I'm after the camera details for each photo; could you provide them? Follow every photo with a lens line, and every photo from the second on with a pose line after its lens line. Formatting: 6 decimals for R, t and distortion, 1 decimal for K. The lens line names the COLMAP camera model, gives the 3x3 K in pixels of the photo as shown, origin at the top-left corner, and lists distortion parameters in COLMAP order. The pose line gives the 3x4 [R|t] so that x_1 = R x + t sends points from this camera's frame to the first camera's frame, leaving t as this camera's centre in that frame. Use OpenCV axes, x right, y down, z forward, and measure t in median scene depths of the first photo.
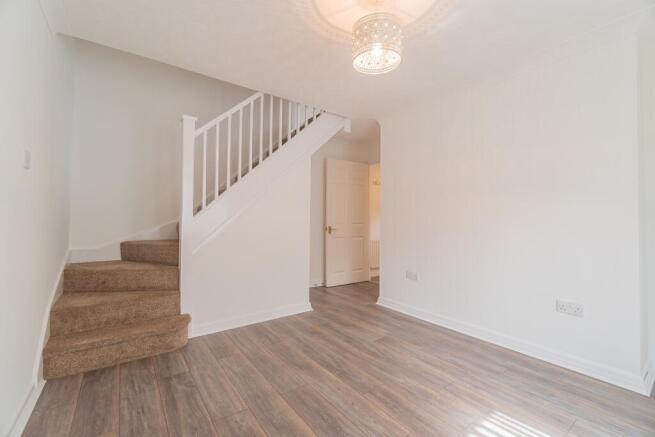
lens RADIAL K [[284.5, 0, 323.3], [0, 284.5, 212.9], [0, 0, 1]] dist [0.000236, 0.000219]
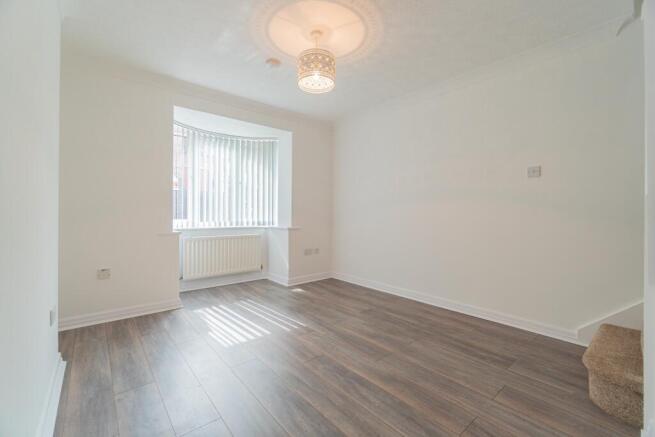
lens RADIAL K [[284.5, 0, 323.3], [0, 284.5, 212.9], [0, 0, 1]] dist [0.000236, 0.000219]
pose [[-0.997548, -0.014556, -0.068451, 0.209268], [-0.012793, 0.999577, -0.026130, 0.080958], [0.068802, -0.025190, -0.997312, 1.998635]]
